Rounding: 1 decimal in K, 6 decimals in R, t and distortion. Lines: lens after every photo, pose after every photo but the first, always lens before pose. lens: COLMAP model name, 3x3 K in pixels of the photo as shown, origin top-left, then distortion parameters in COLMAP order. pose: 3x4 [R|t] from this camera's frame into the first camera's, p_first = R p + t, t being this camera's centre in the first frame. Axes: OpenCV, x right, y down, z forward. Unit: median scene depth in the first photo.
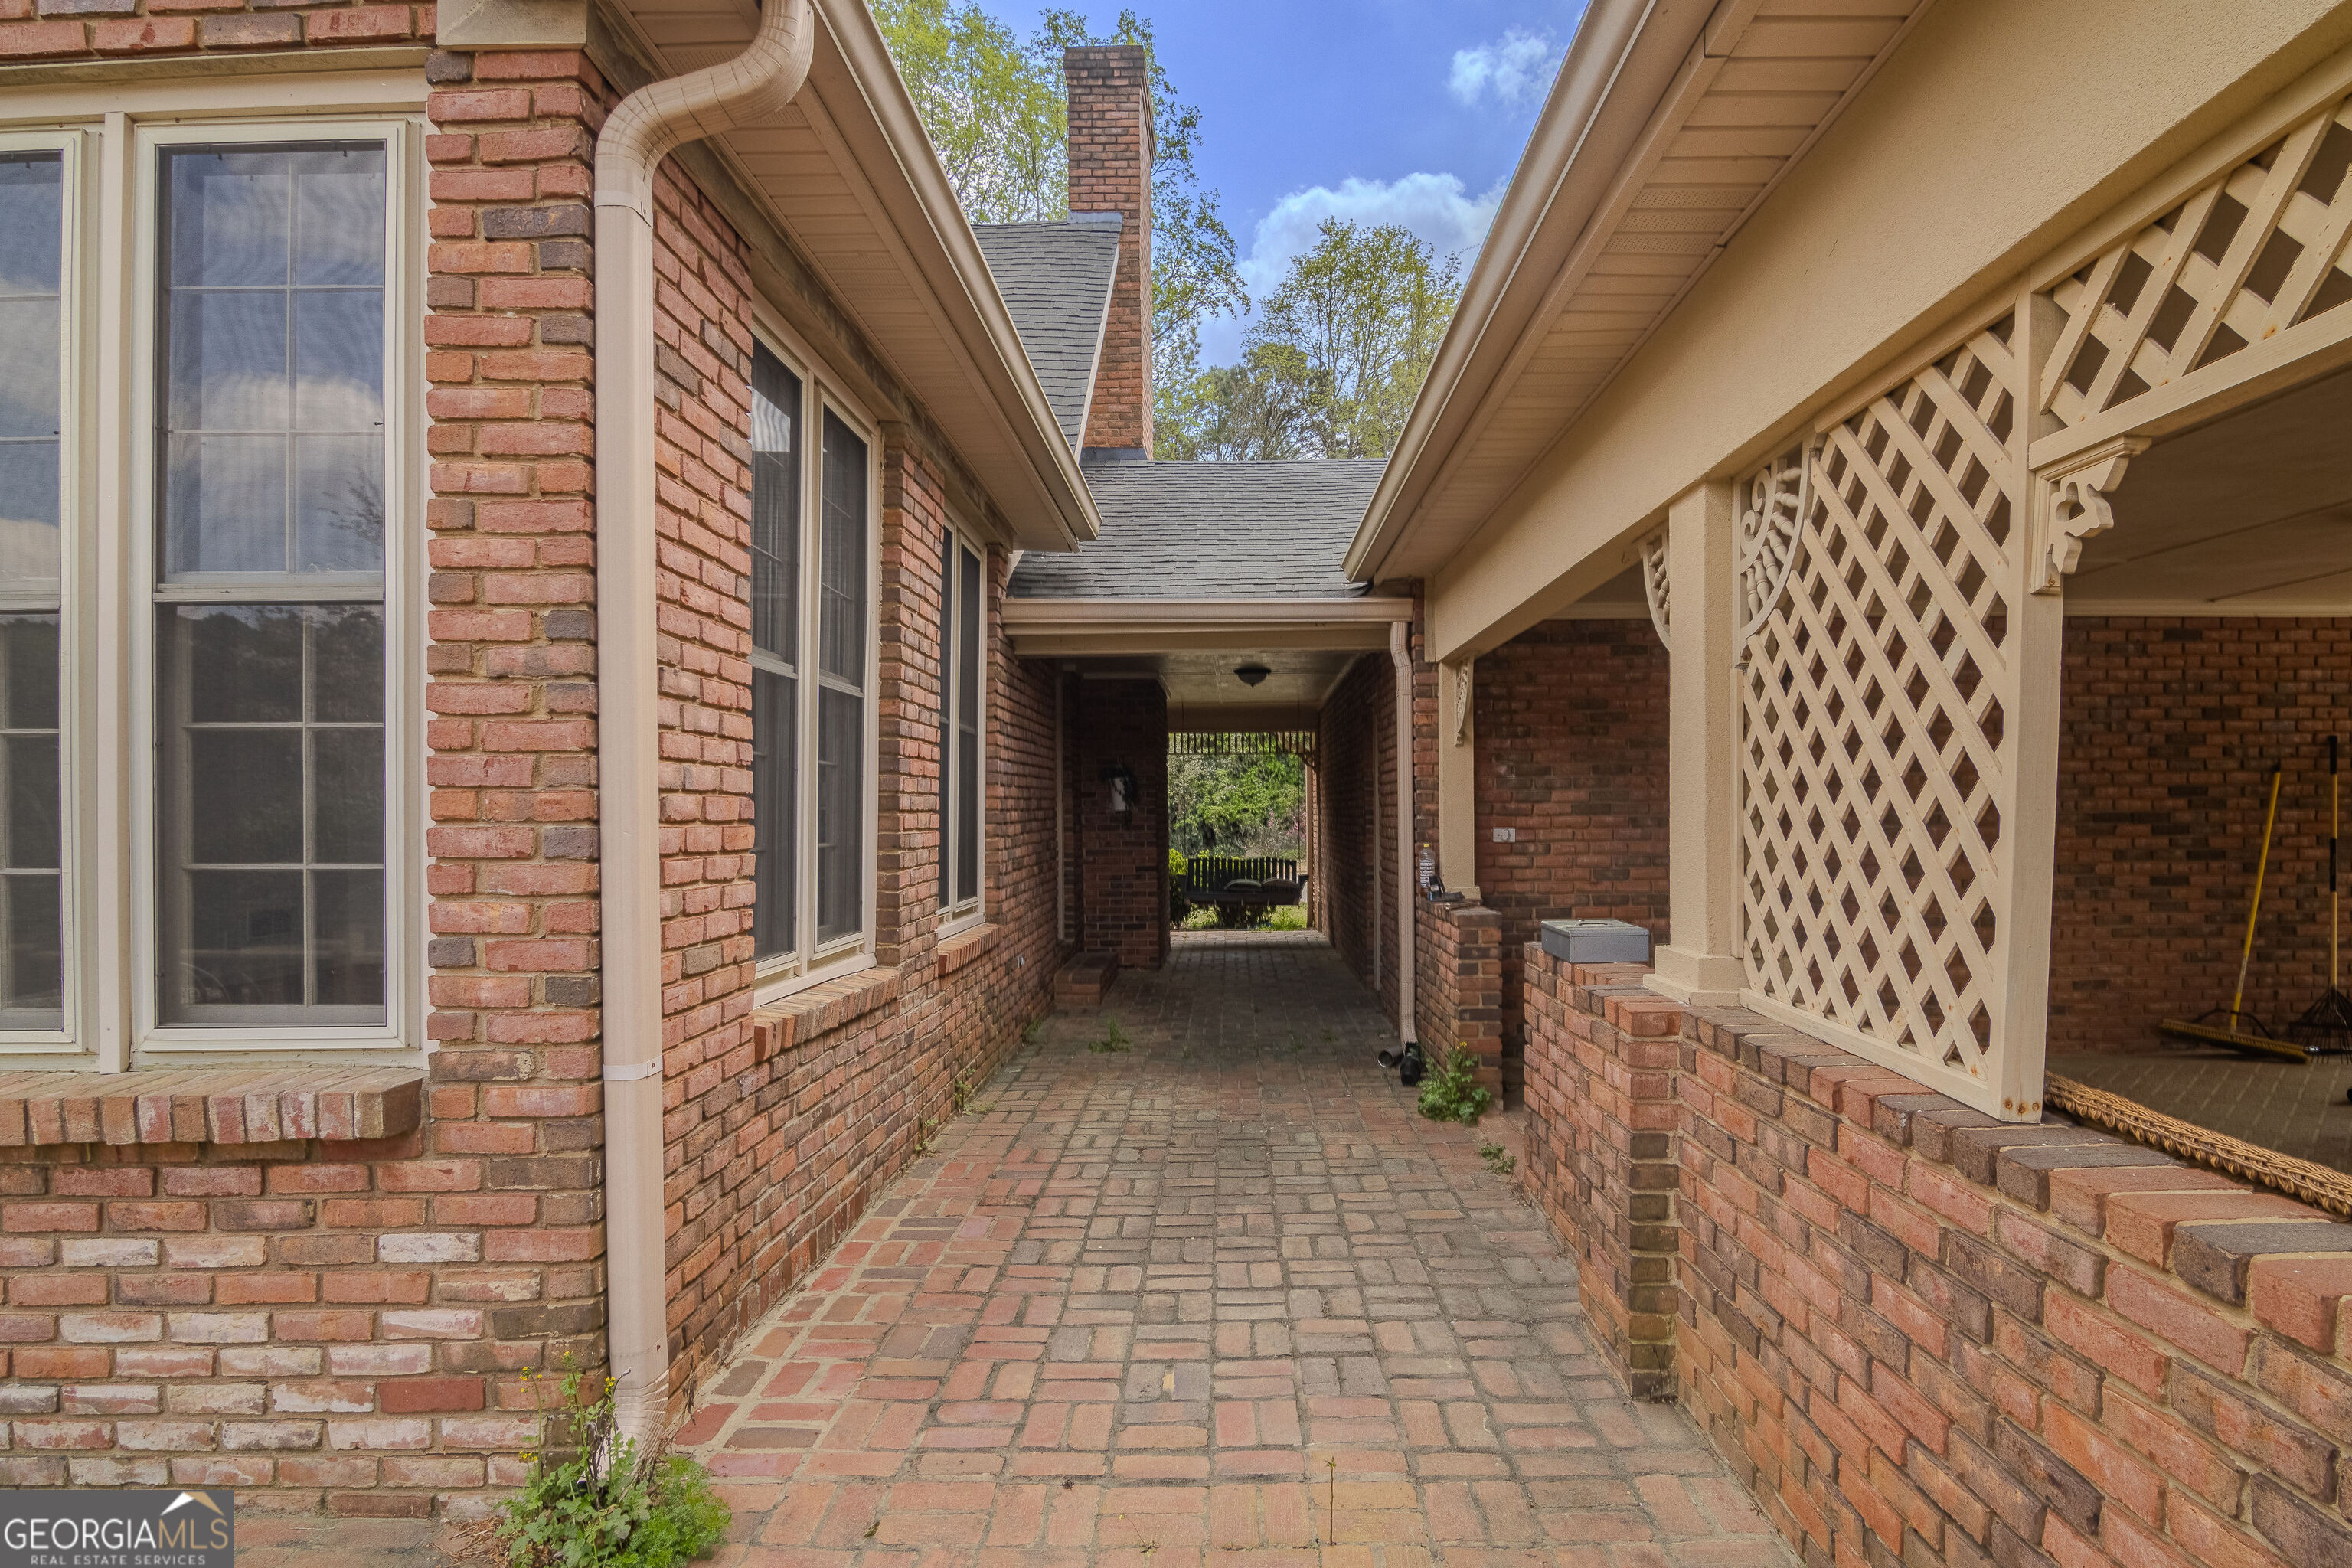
lens RADIAL K [[1226.1, 0, 1206.4], [0, 1226.1, 813.1], [0, 0, 1]] dist [0.016459, -0.023250]
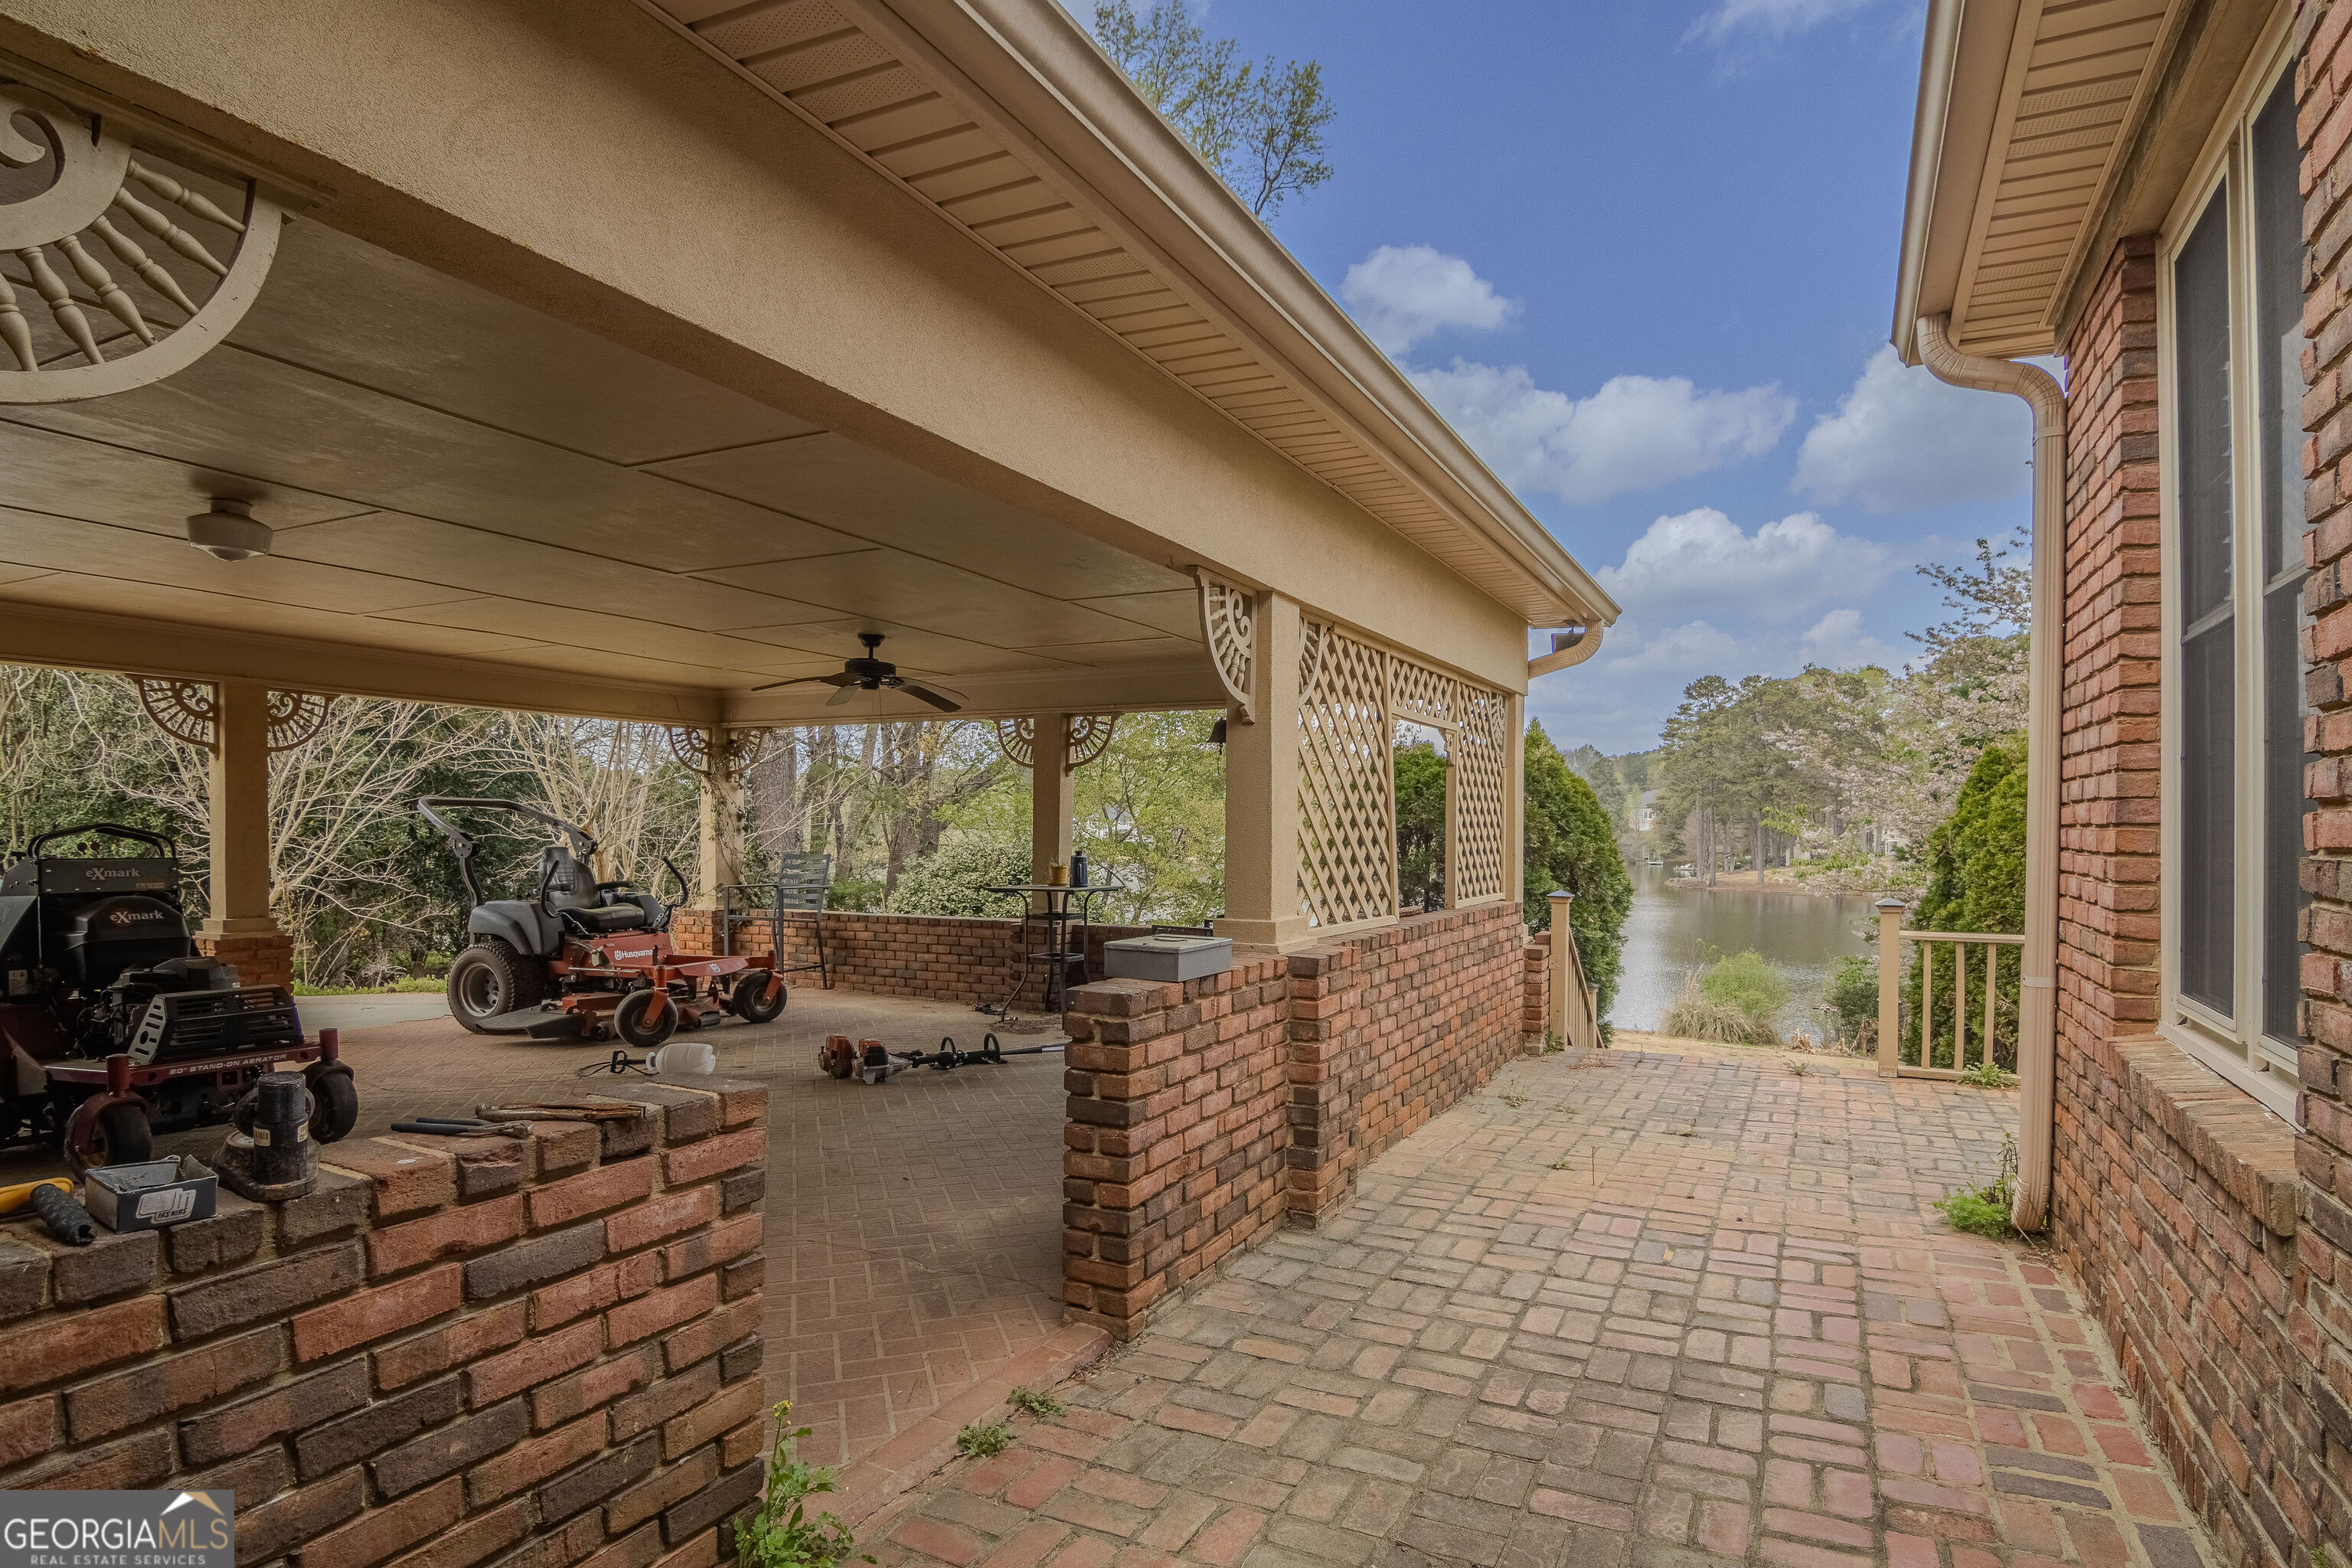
lens RADIAL K [[1294.9, 0, 1214.4], [0, 1294.9, 804.3], [0, 0, 1]] dist [0.016981, -0.029012]
pose [[-0.912204, 0.009085, 0.409635, -0.128604], [0.000711, 0.999788, -0.020590, 0.009857], [-0.409735, -0.018492, -0.912017, 1.988990]]
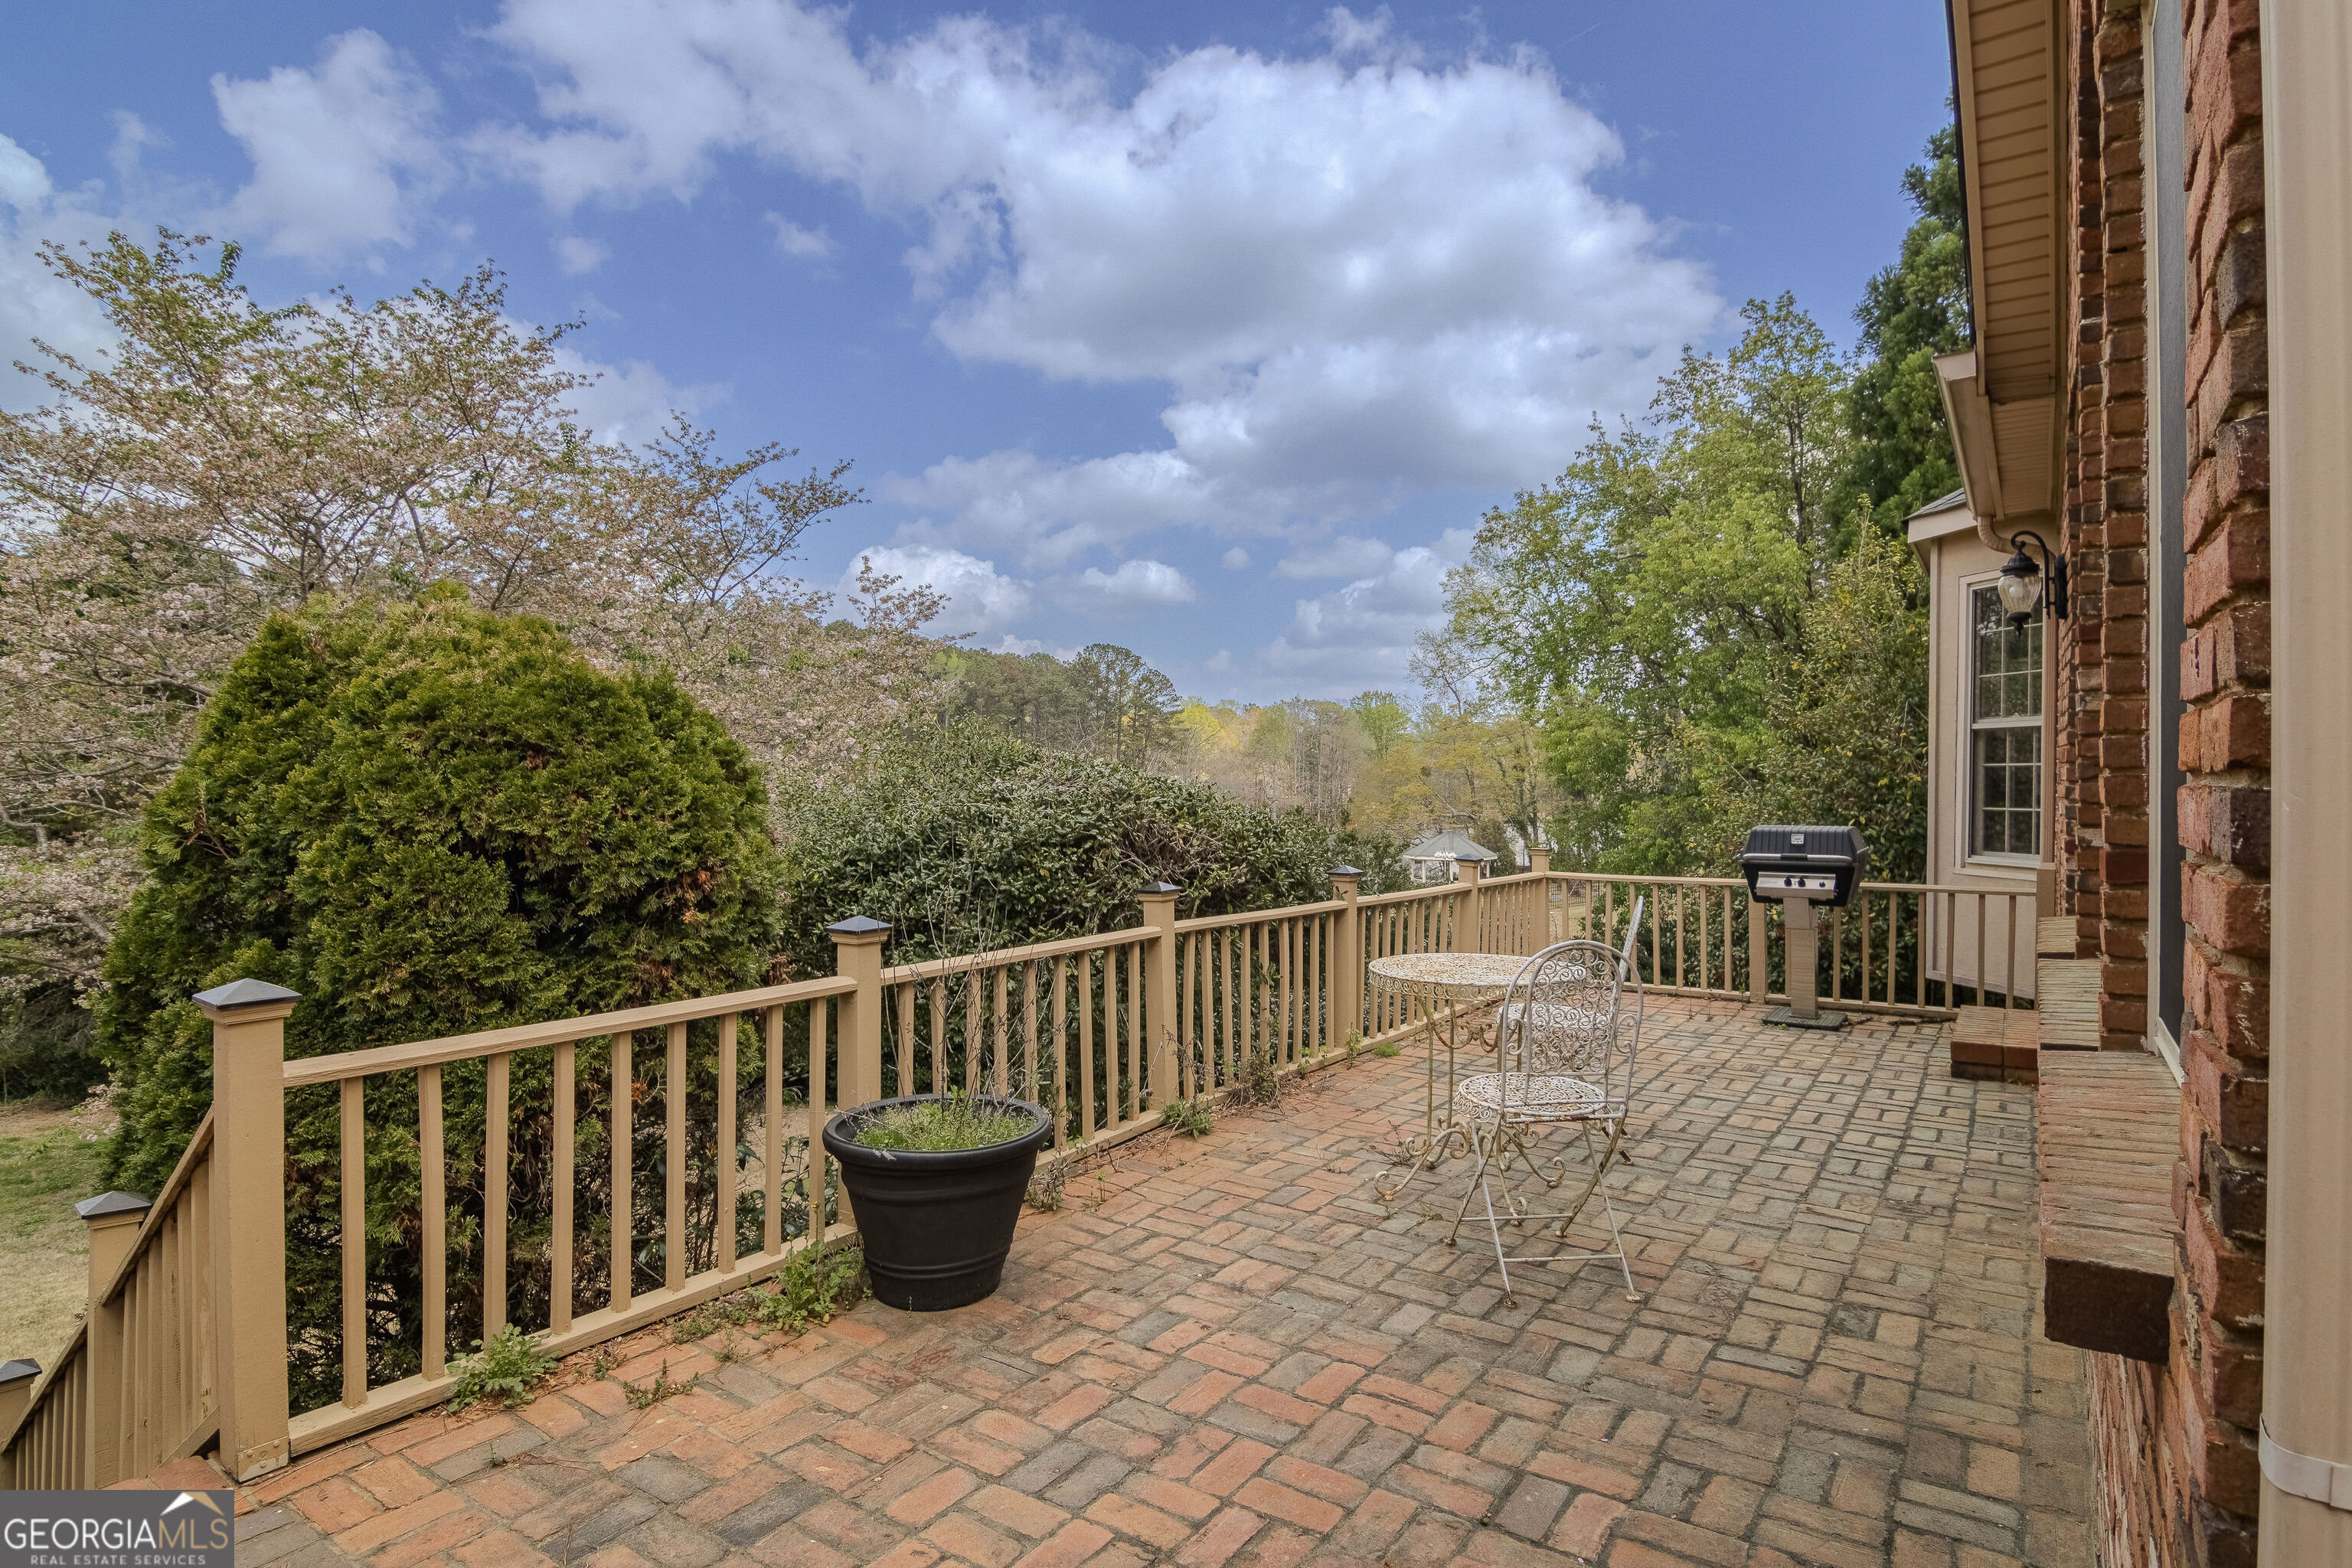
lens RADIAL K [[1195.3, 0, 1154.0], [0, 1195.3, 789.3], [0, 0, 1]] dist [-0.009438, -0.008109]
pose [[-0.560371, 0.005775, -0.828222, 0.003030], [0.001902, 0.999982, 0.005687, 0.005919], [0.828240, 0.001612, -0.560372, 0.523518]]
